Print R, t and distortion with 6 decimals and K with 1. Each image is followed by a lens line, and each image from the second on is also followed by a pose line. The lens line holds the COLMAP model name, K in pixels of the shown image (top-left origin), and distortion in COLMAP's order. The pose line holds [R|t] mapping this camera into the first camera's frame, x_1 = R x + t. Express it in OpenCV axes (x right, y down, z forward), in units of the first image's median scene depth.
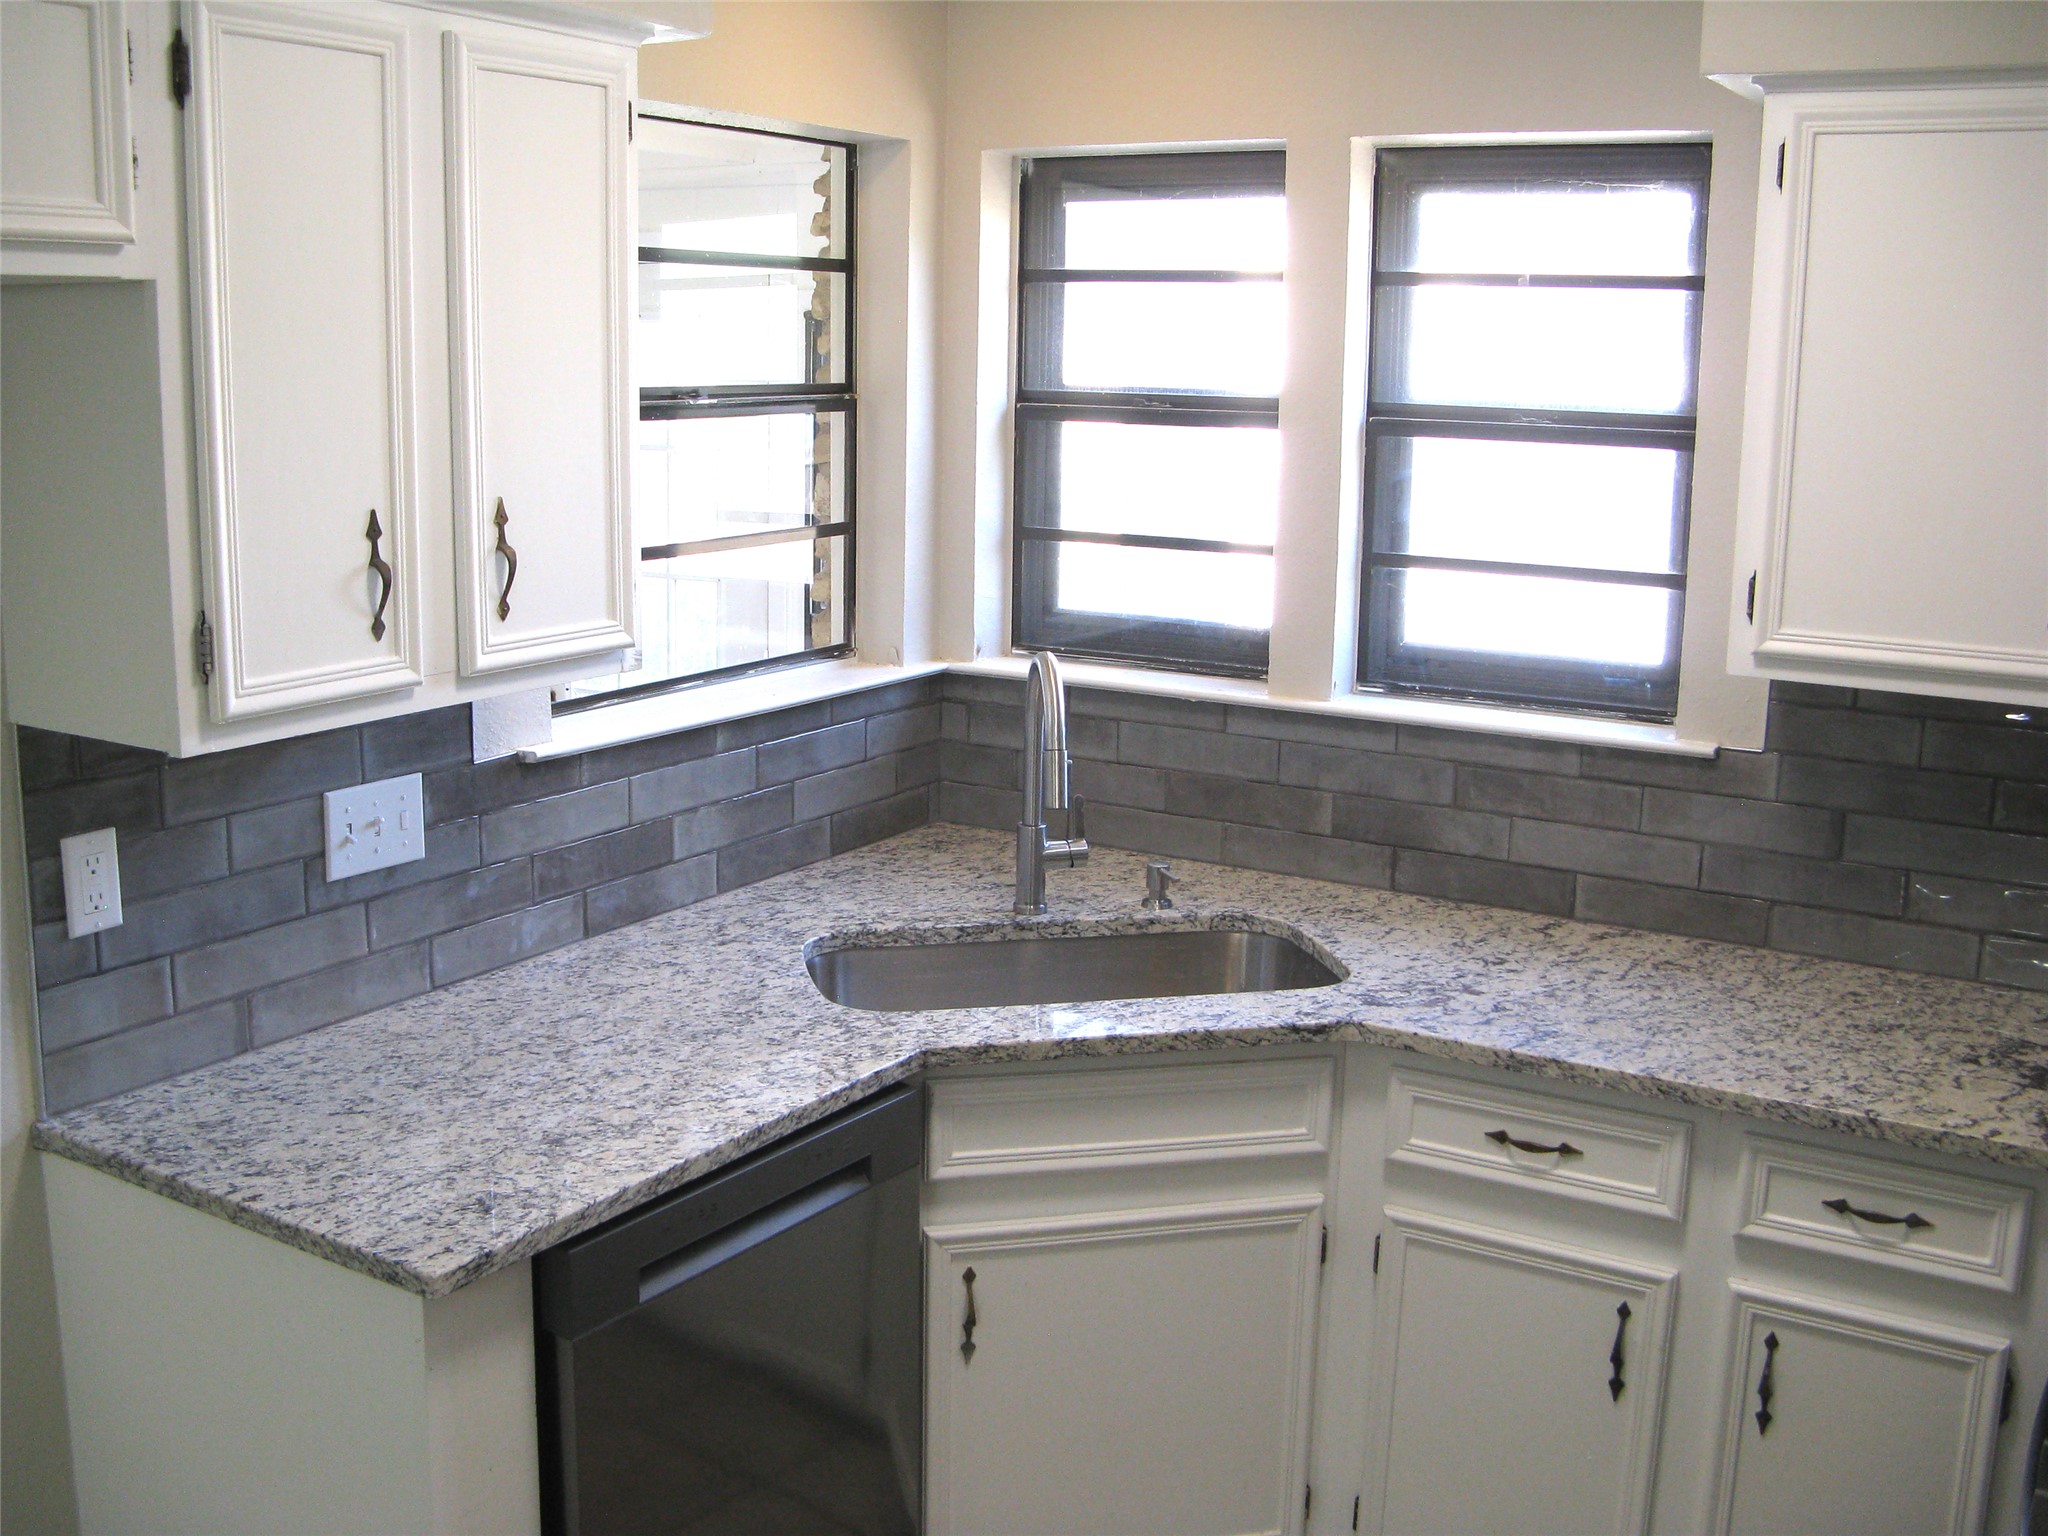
lens RADIAL K [[2105.2, 0, 1020.4], [0, 2105.2, 742.1], [0, 0, 1]] dist [-0.201190, 0.224497]
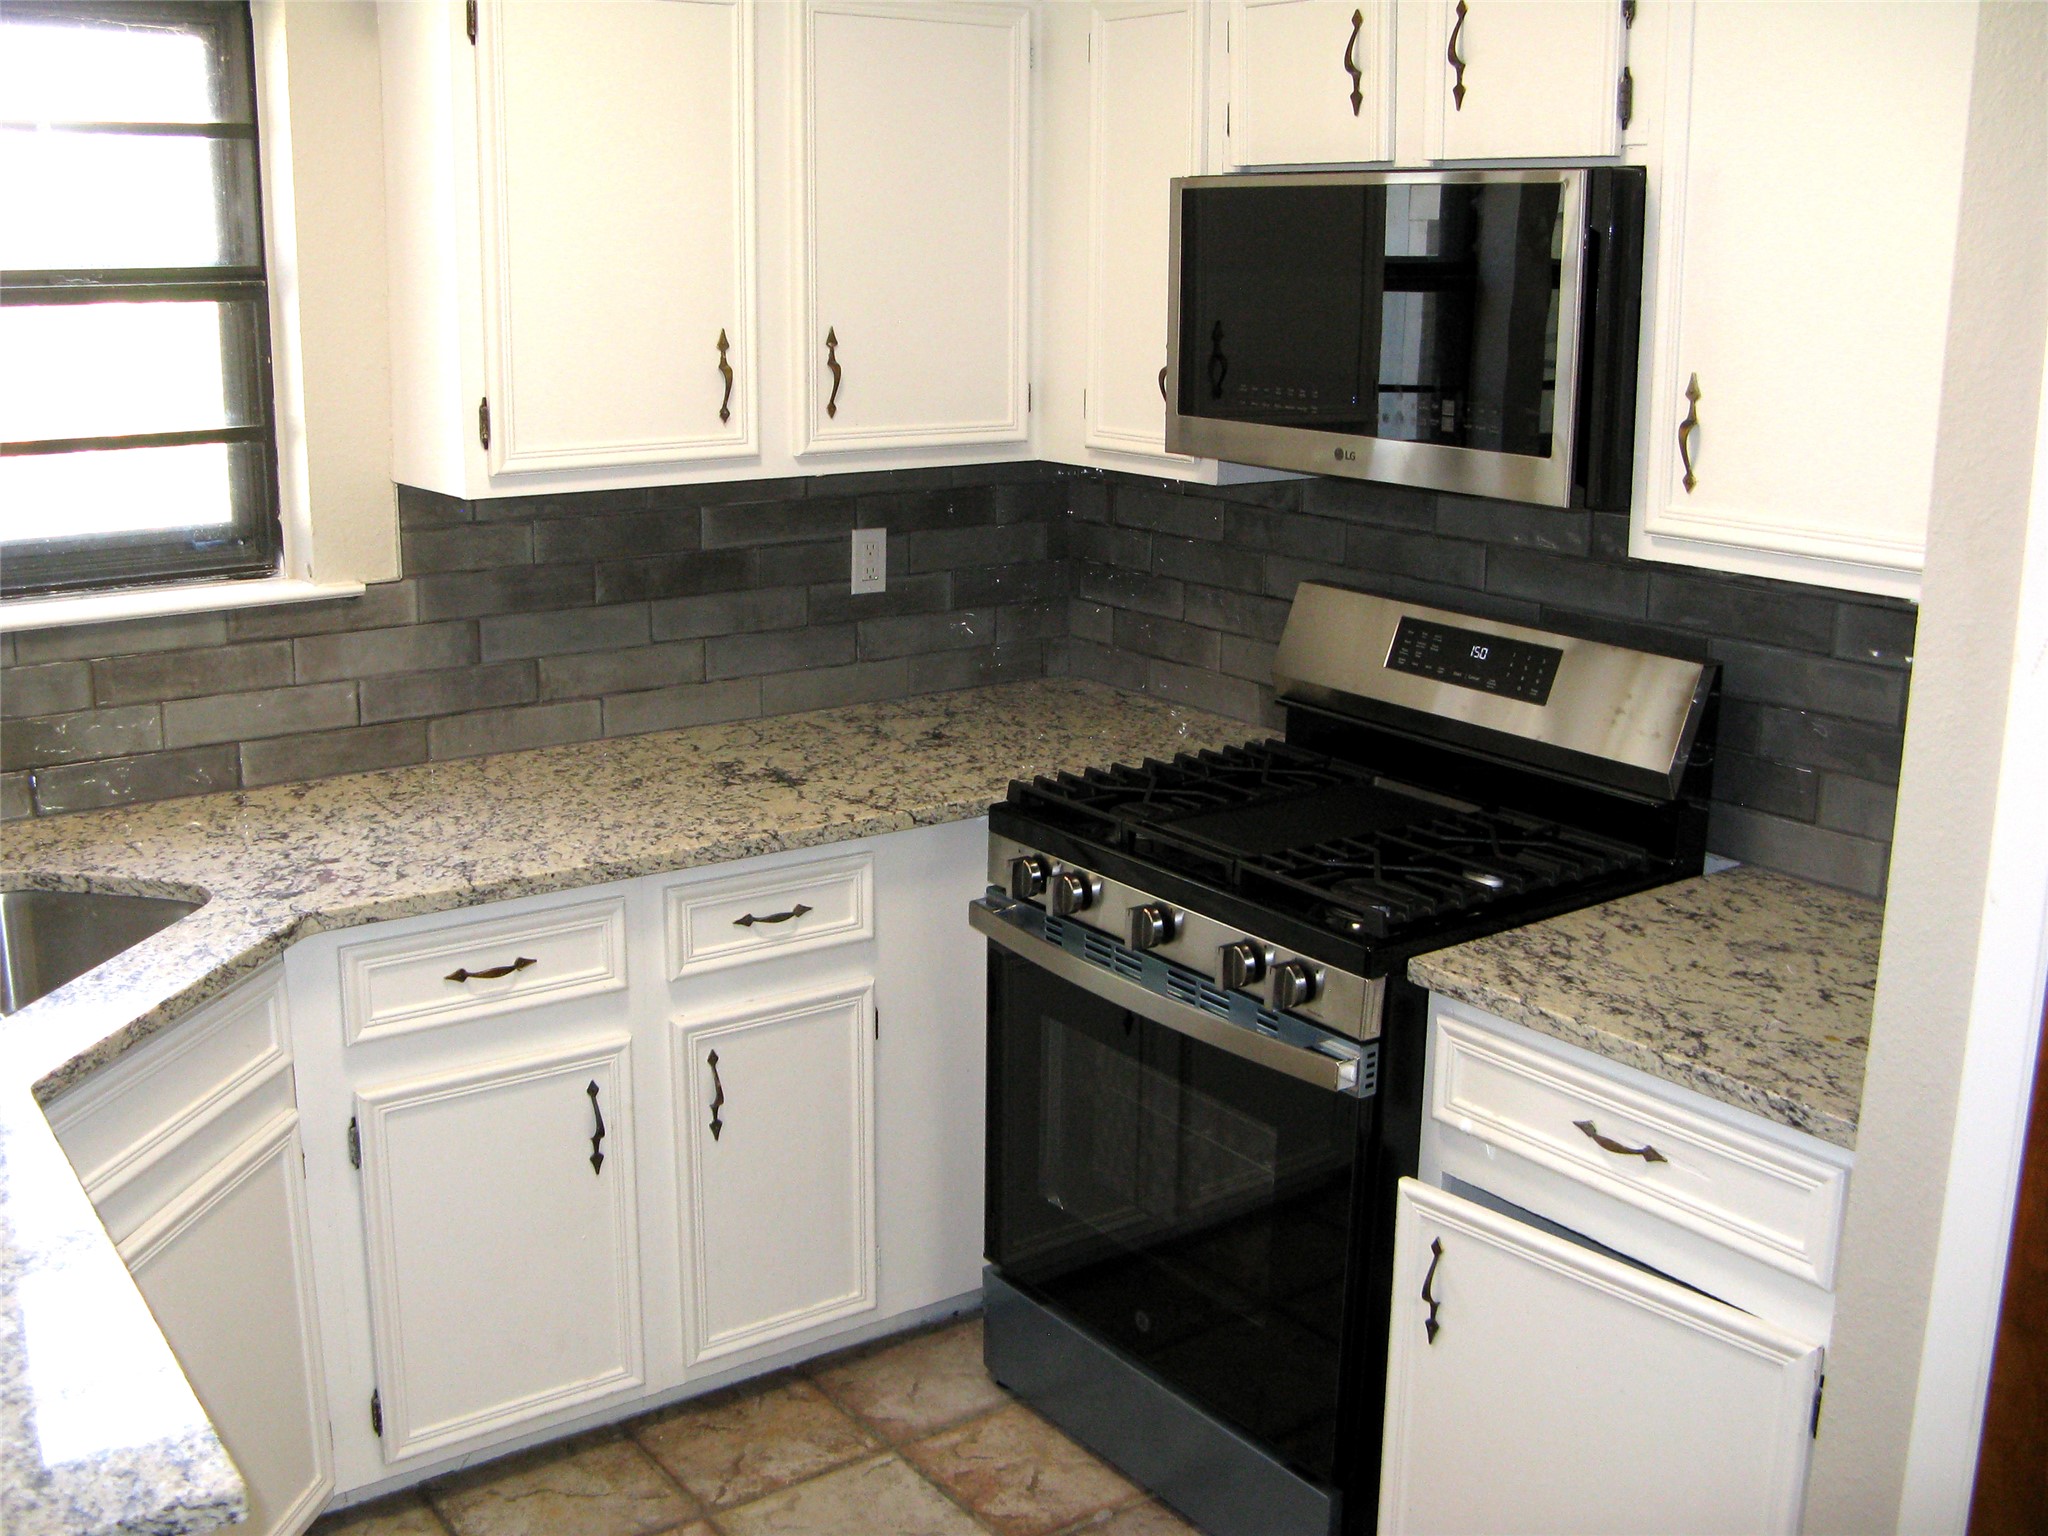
lens RADIAL K [[2105.2, 0, 1020.4], [0, 2105.2, 742.1], [0, 0, 1]] dist [-0.201190, 0.224497]
pose [[0.389823, -0.225933, 0.892744, -0.515834], [0.172505, 0.970191, 0.170208, -0.043307], [-0.904588, 0.087651, 0.417178, 0.305103]]
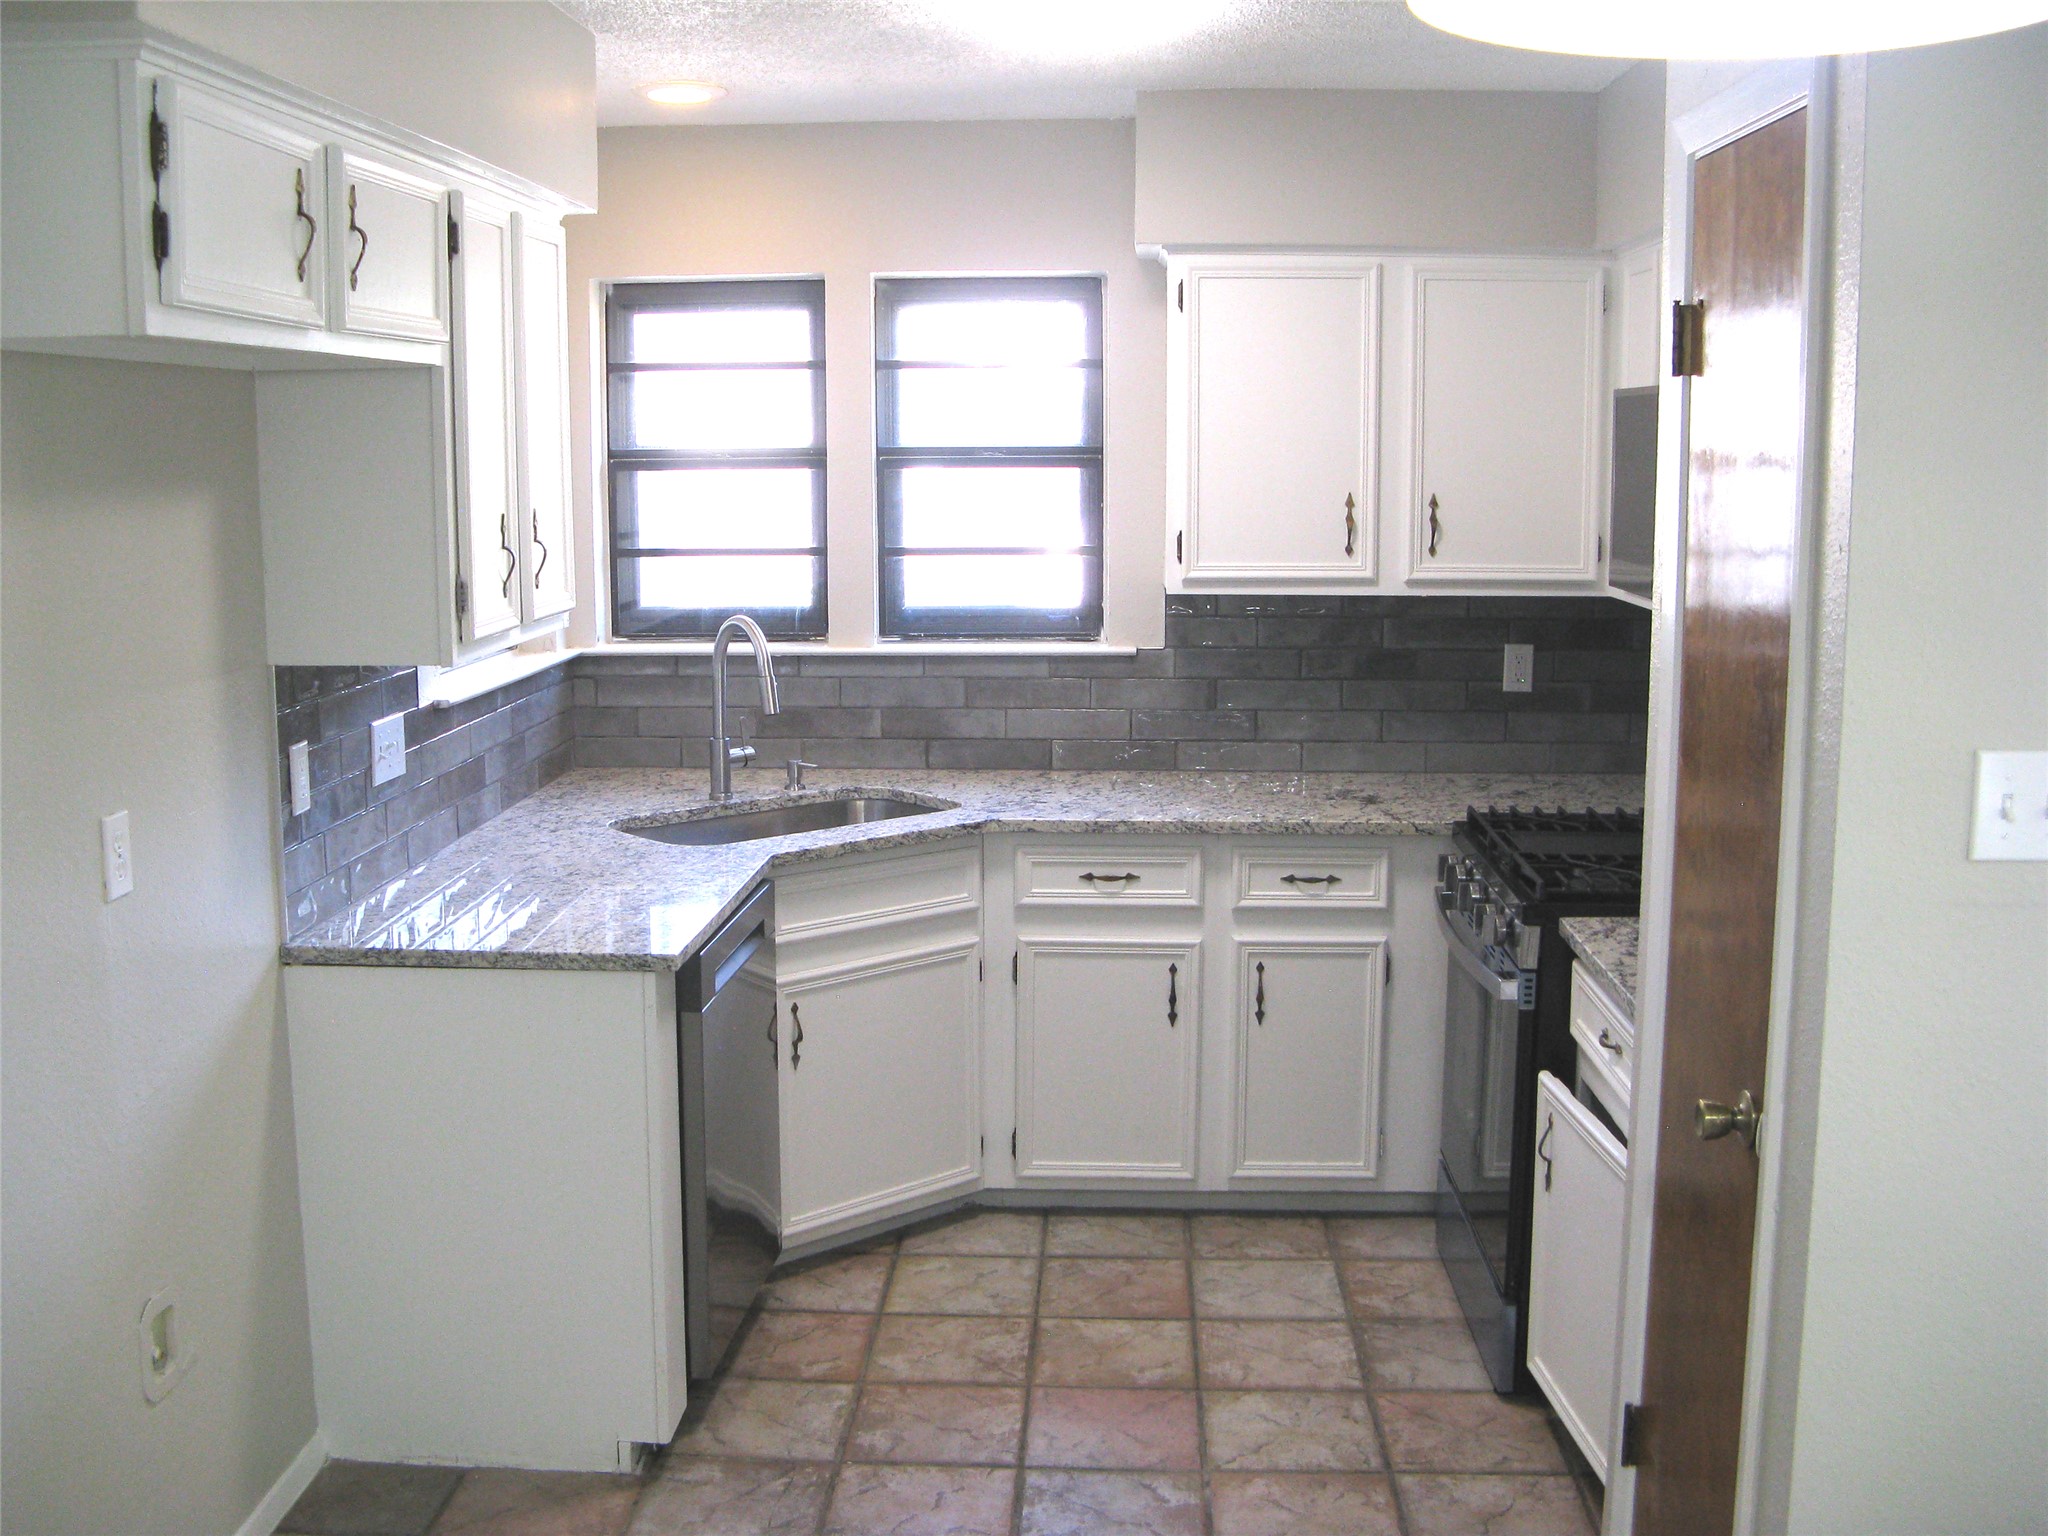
lens RADIAL K [[2105.2, 0, 1020.4], [0, 2105.2, 742.1], [0, 0, 1]] dist [-0.201190, 0.224497]
pose [[0.878549, -0.087893, 0.469497, -0.567553], [0.107524, 0.994088, -0.015106, 0.098693], [-0.465393, 0.063753, 0.882805, -0.441483]]
